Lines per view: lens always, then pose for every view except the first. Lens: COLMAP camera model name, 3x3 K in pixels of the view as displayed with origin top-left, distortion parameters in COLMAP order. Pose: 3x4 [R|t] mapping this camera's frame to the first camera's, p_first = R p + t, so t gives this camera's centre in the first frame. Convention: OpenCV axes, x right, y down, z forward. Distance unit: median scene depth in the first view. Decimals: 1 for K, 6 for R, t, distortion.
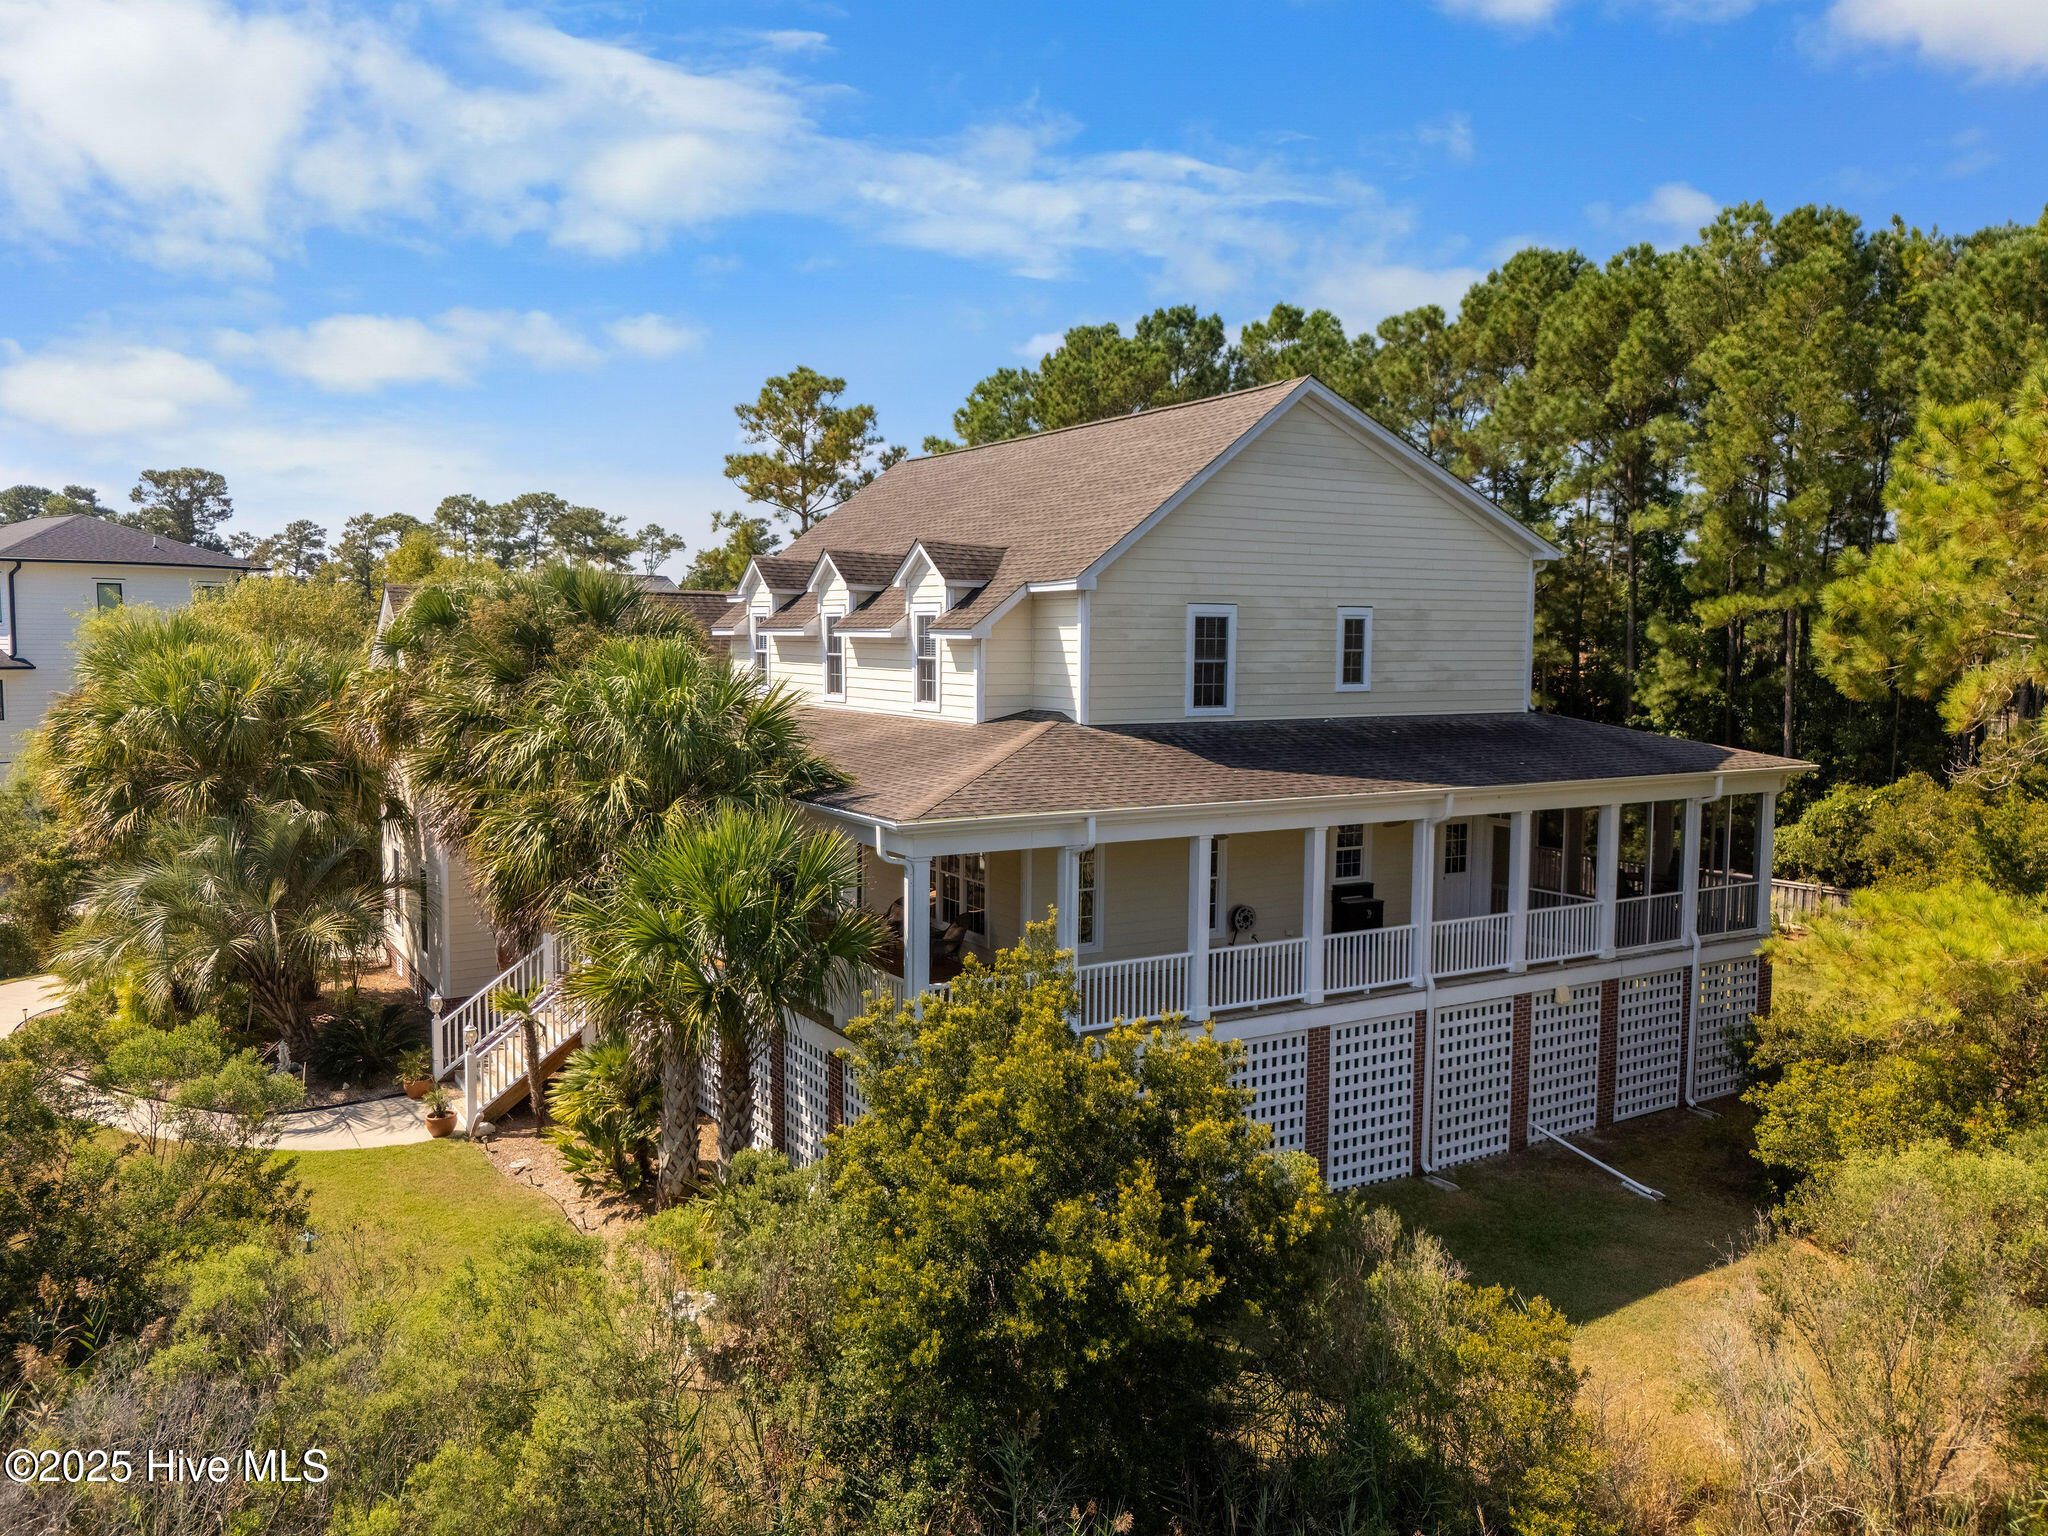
lens RADIAL K [[1519.6, 0, 1060.8], [0, 1519.6, 766.1], [0, 0, 1]] dist [0.066012, -0.049700]
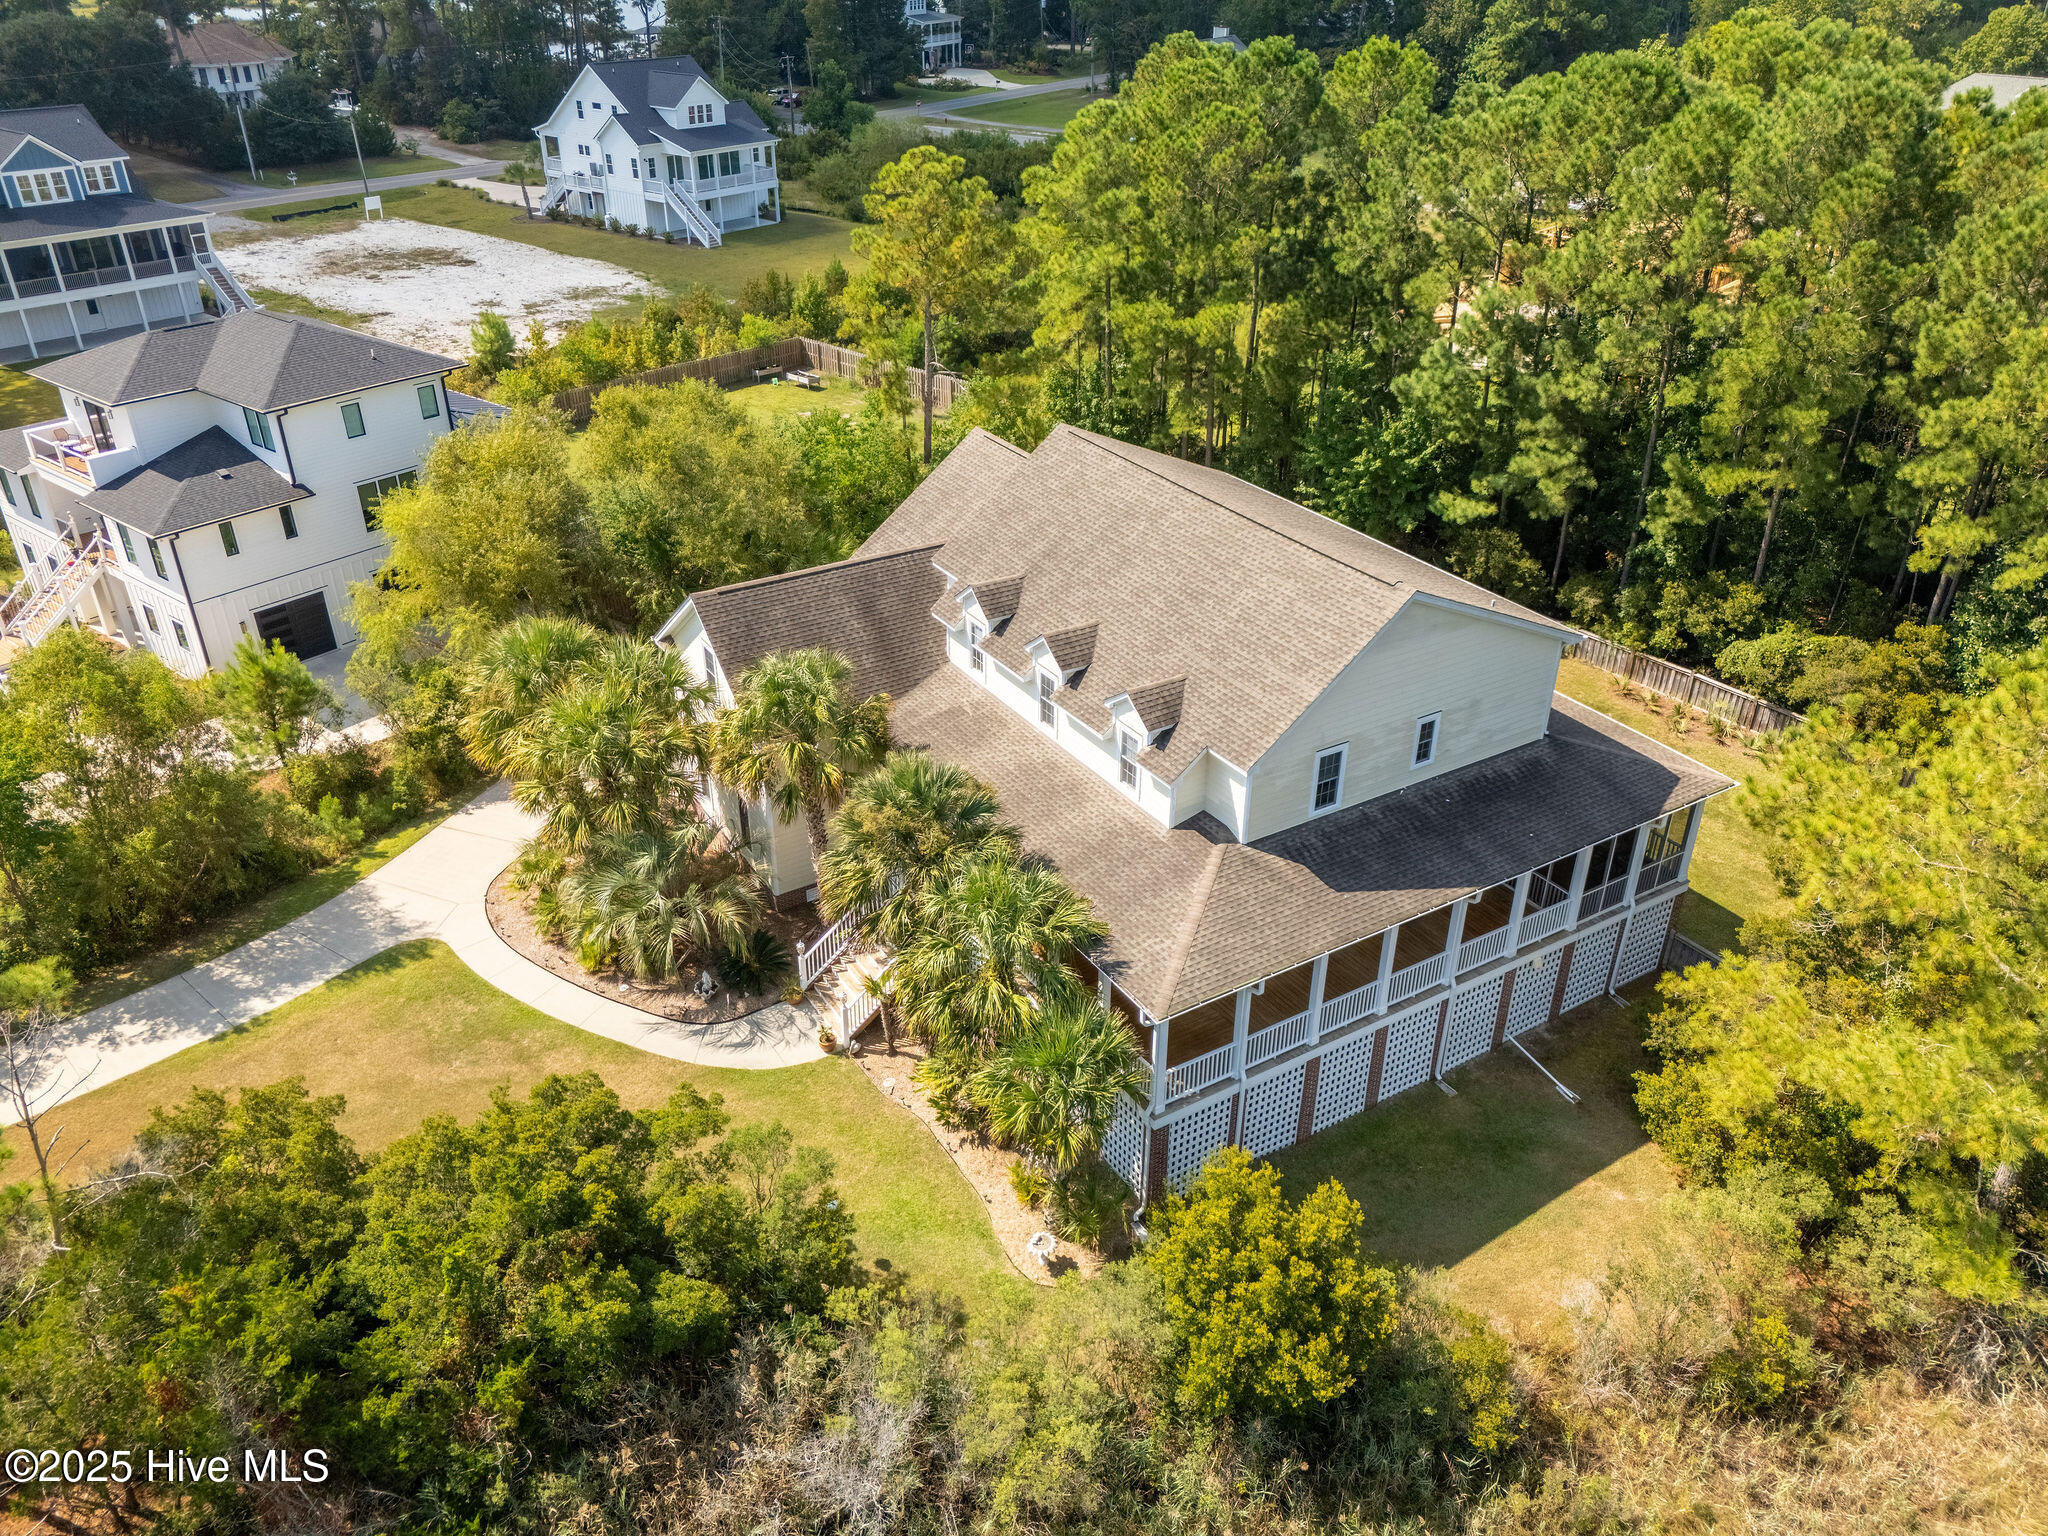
lens RADIAL K [[1519.6, 0, 1060.8], [0, 1519.6, 766.1], [0, 0, 1]] dist [0.066012, -0.049700]
pose [[0.999984, 0.001765, 0.005283, -0.165620], [-0.003870, 0.902347, 0.430992, -0.709157], [-0.004006, -0.431006, 0.902340, -0.313123]]
